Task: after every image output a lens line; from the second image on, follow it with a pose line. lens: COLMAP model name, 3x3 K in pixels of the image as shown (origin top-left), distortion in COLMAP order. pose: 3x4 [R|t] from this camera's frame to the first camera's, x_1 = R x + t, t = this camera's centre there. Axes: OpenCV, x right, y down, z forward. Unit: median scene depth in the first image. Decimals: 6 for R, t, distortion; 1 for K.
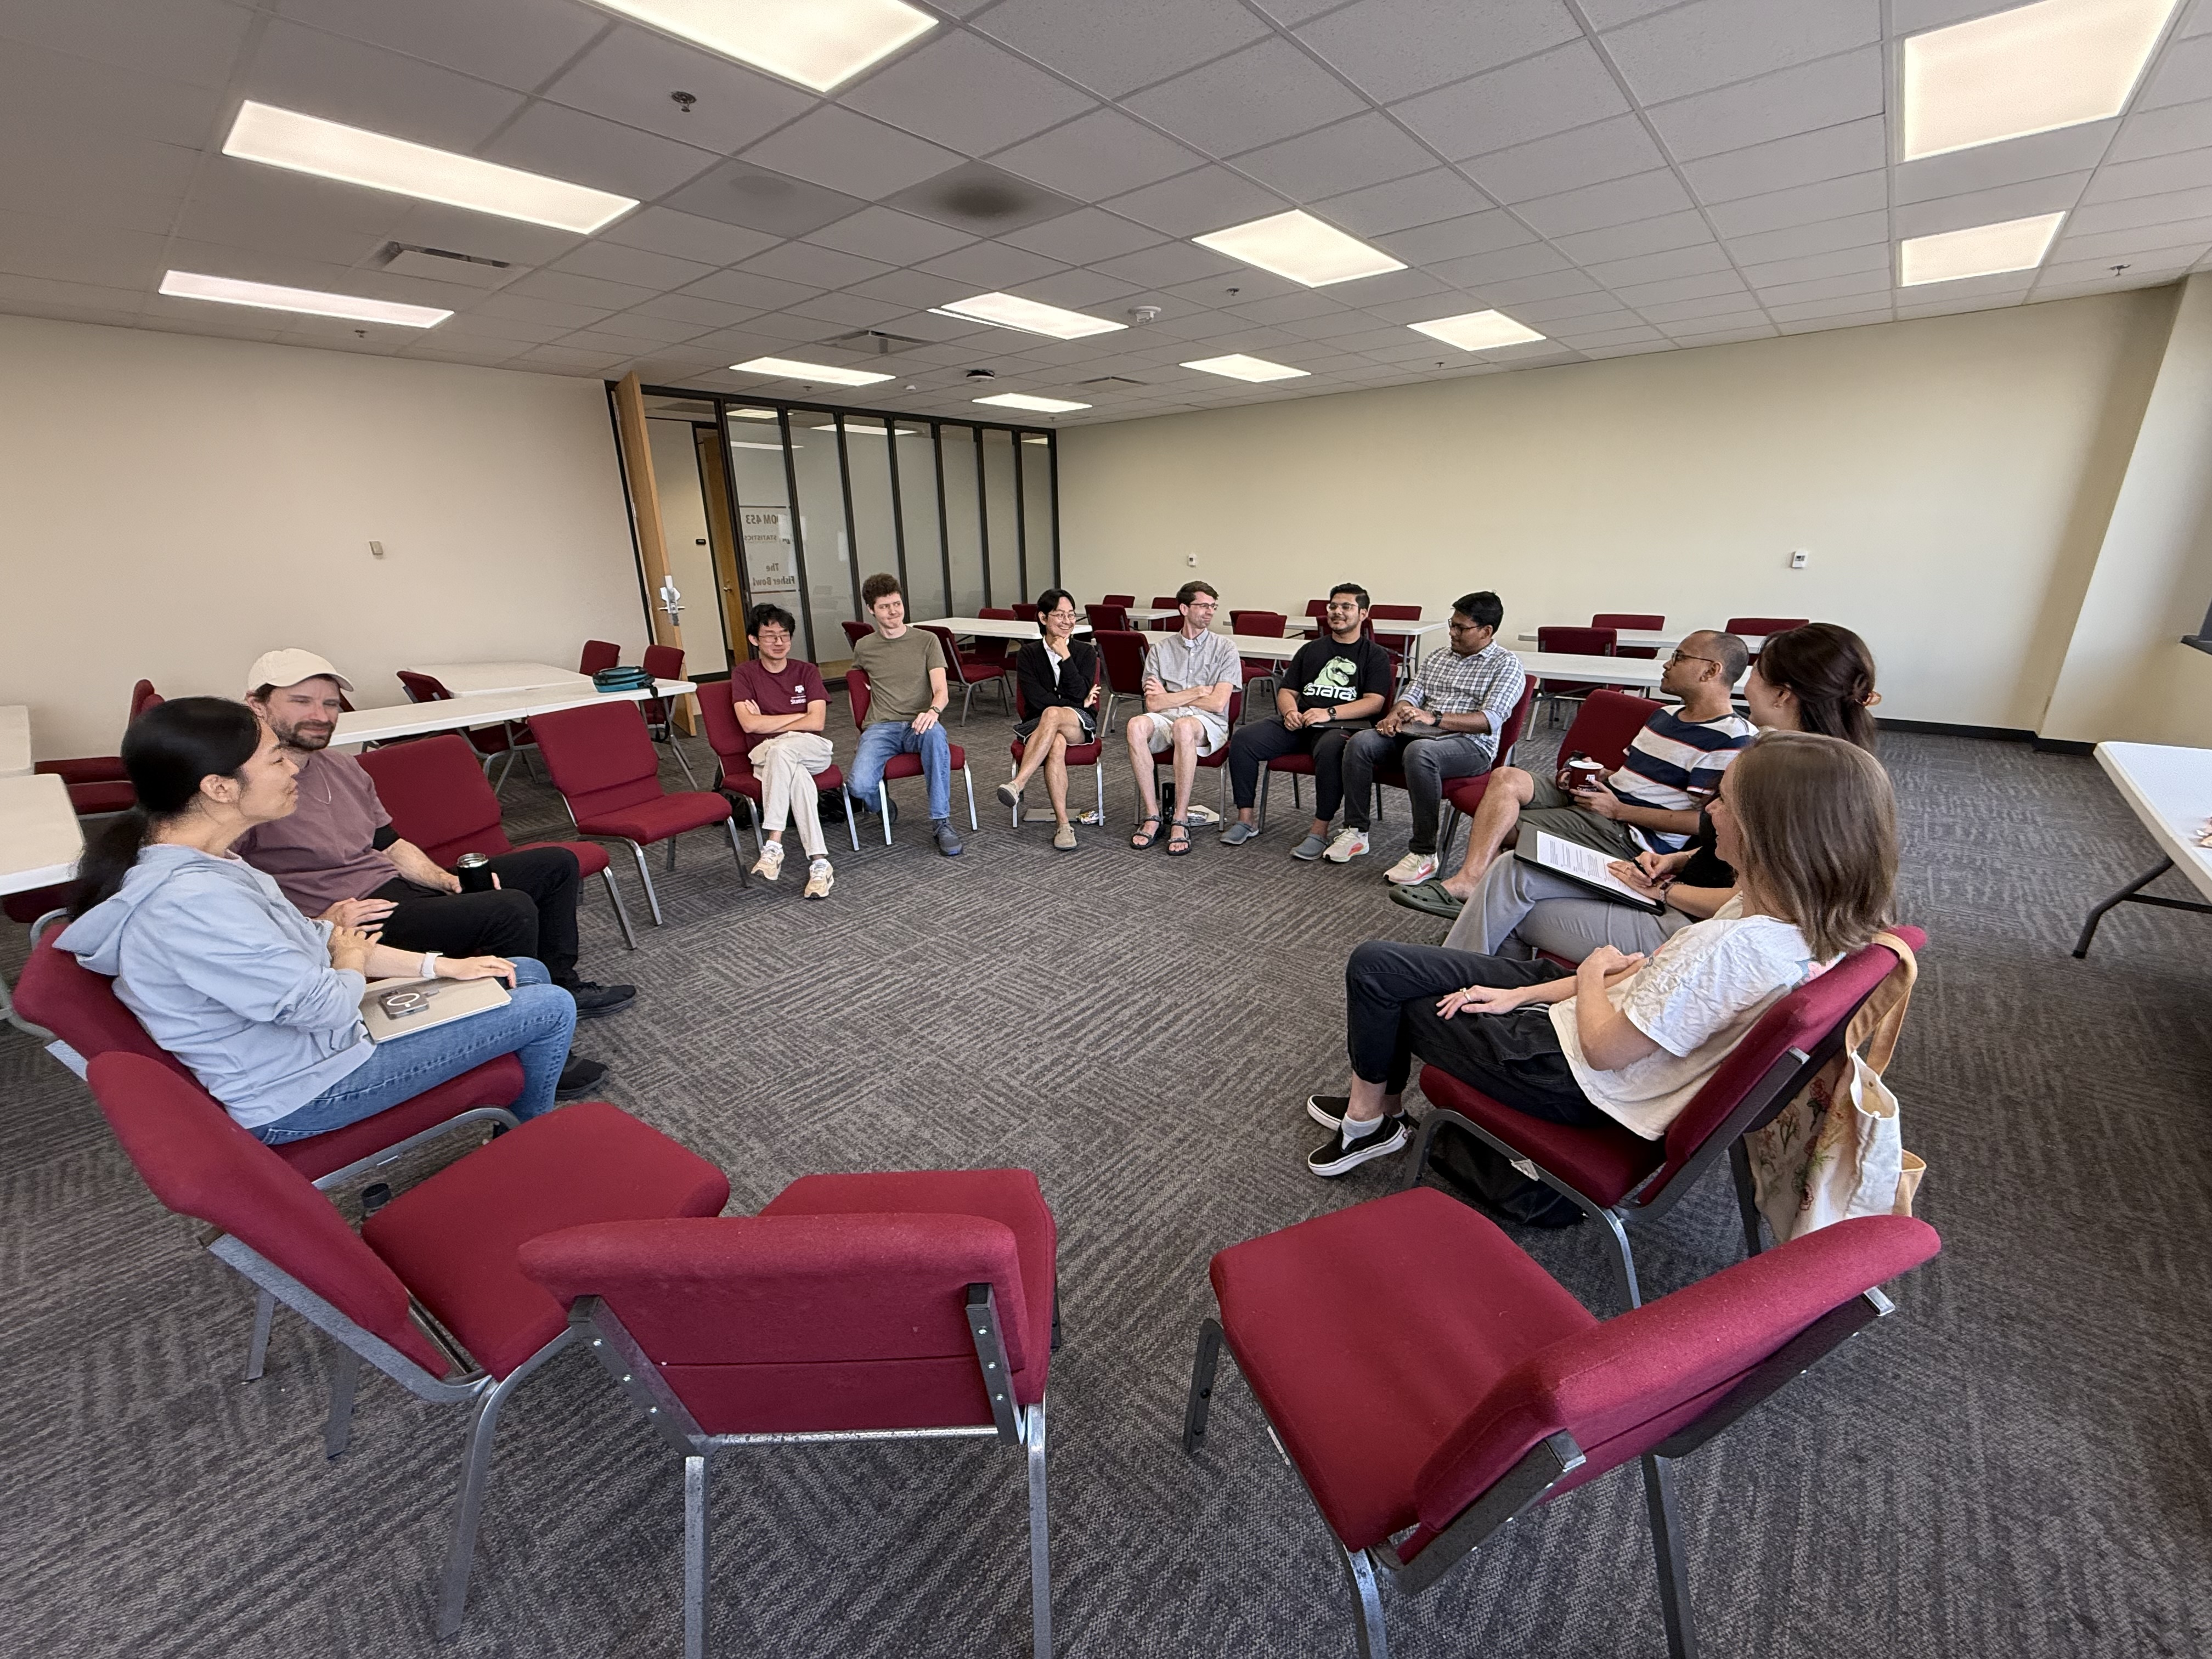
lens RADIAL K [[879.0, 0, 1098.5], [0, 879.0, 828.0], [0, 0, 1]] dist [-0.000084, 0.000052]
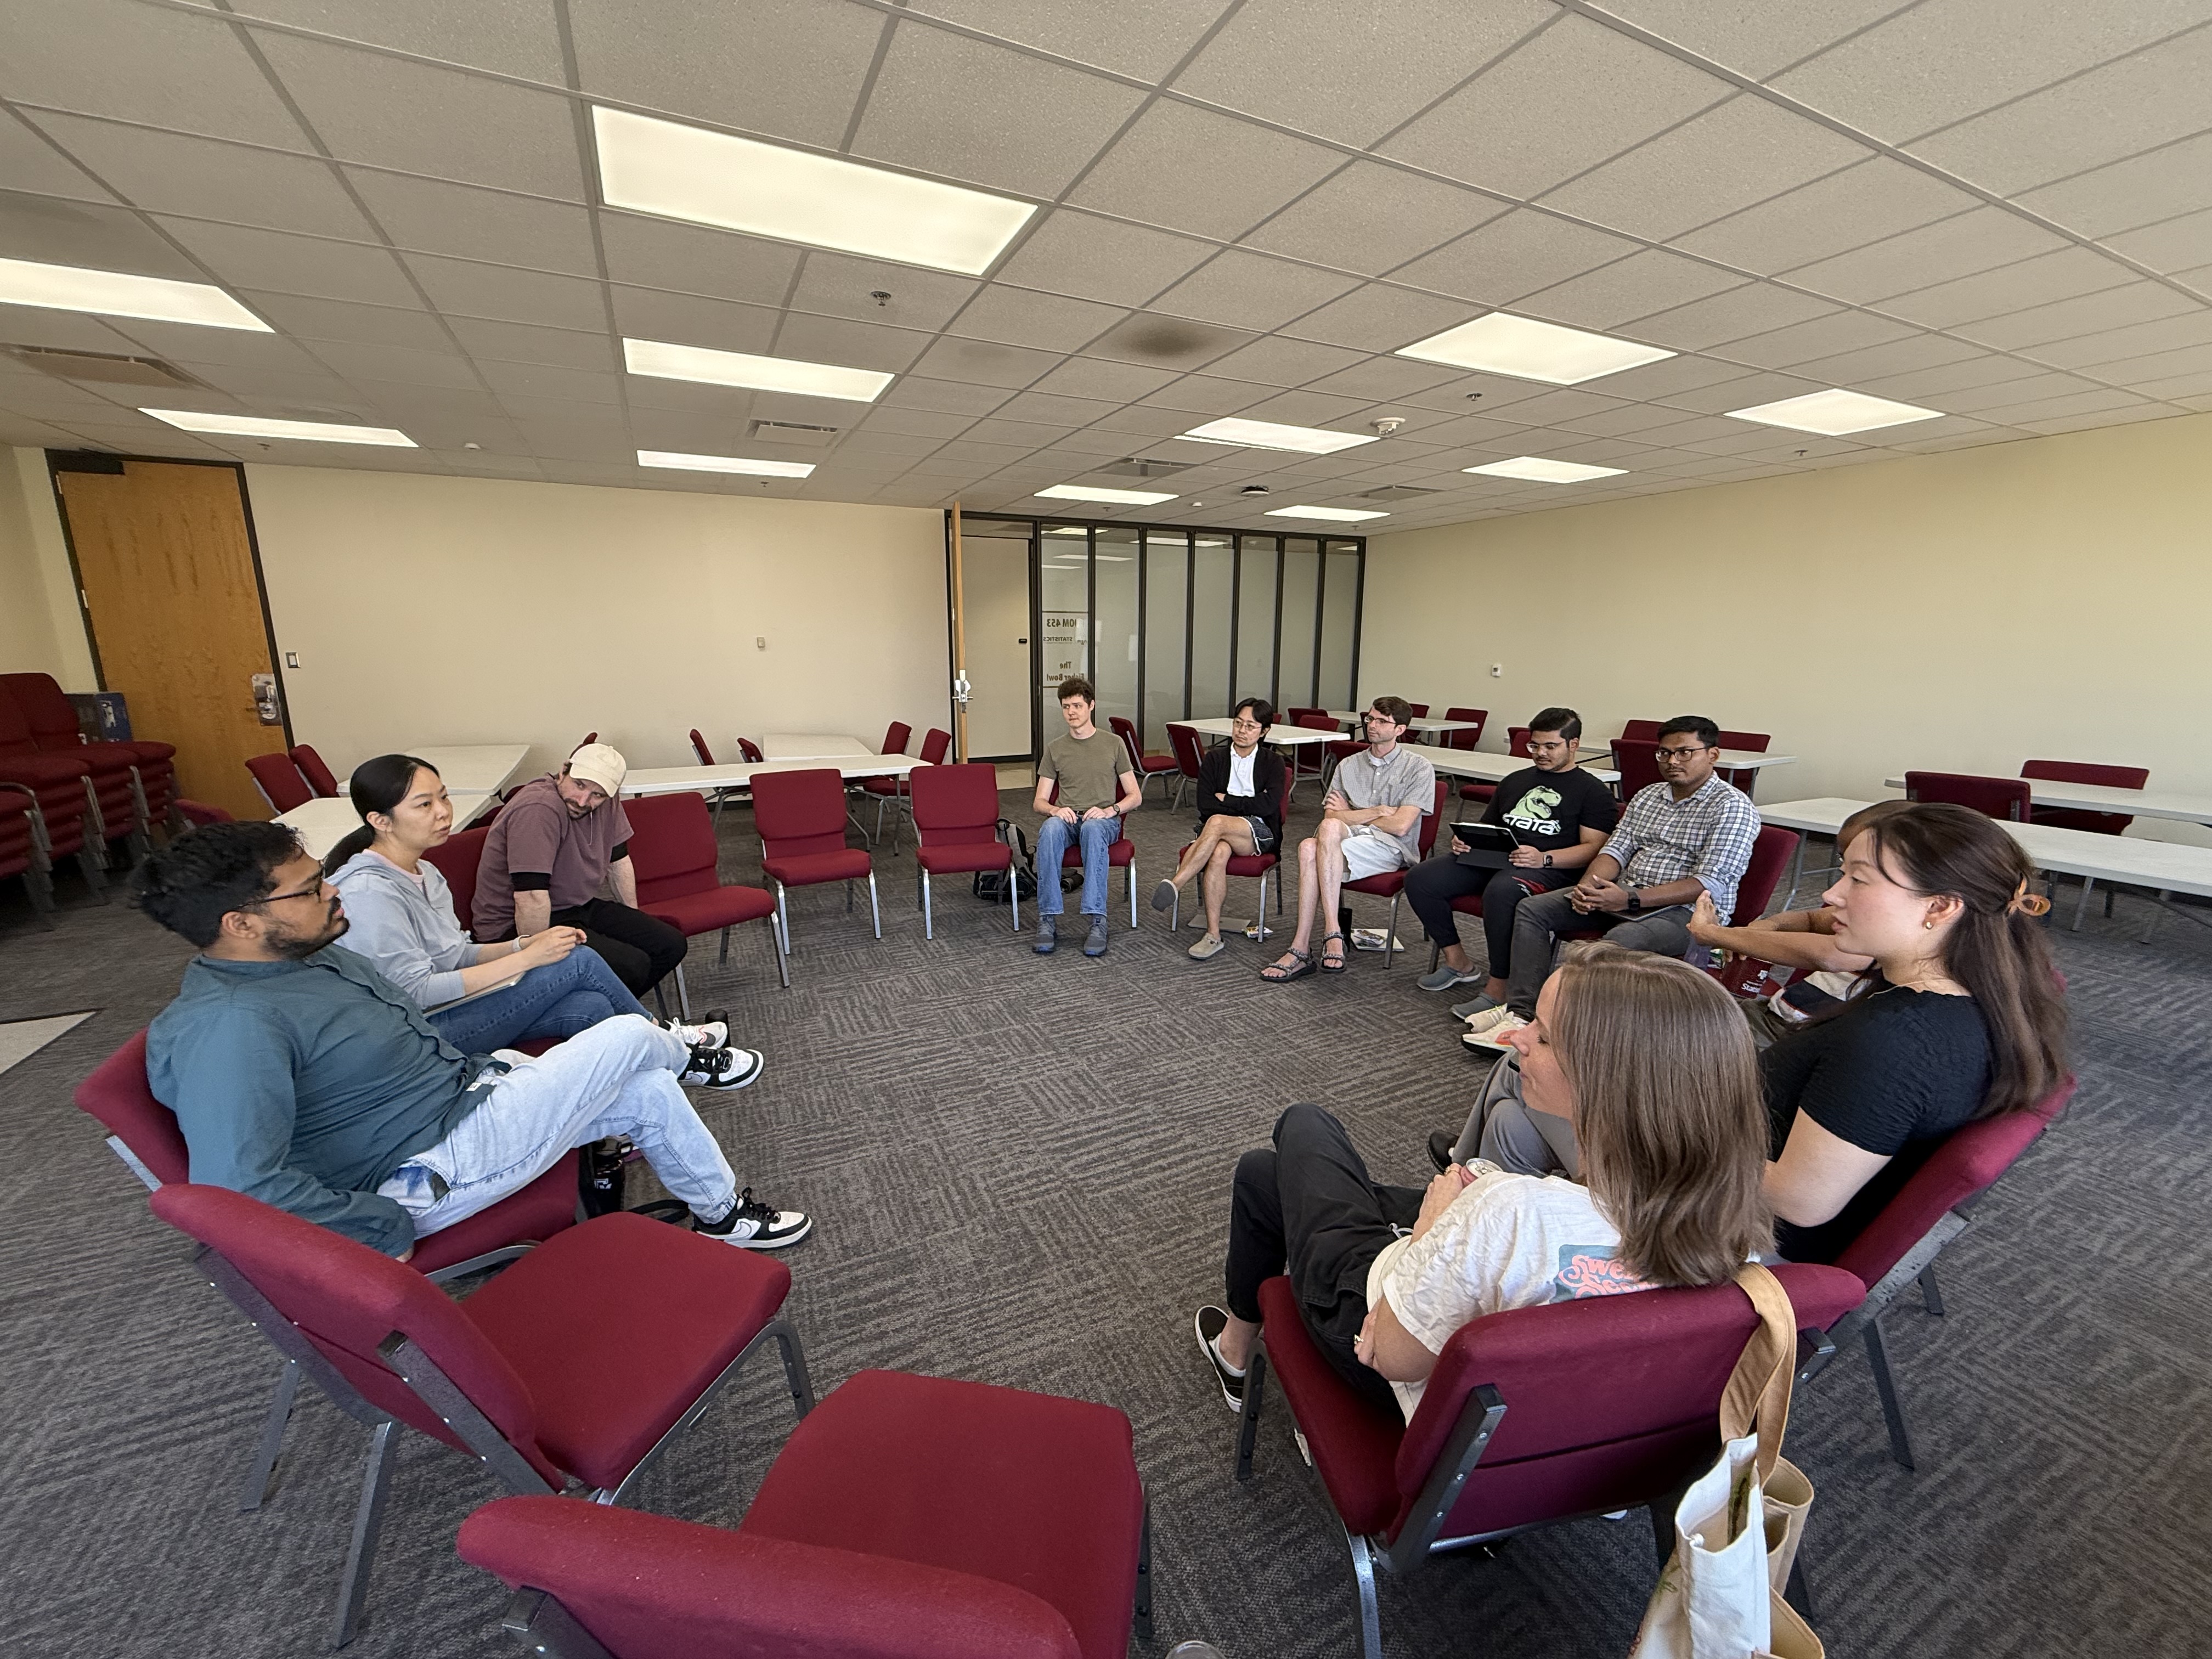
lens RADIAL K [[879.0, 0, 1098.5], [0, 879.0, 828.0], [0, 0, 1]] dist [-0.000084, 0.000052]
pose [[0.918471, 0.100592, -0.382482, 0.276492], [-0.140240, 0.987107, -0.077158, -0.038146], [0.369789, 0.124507, 0.920736, 0.062656]]
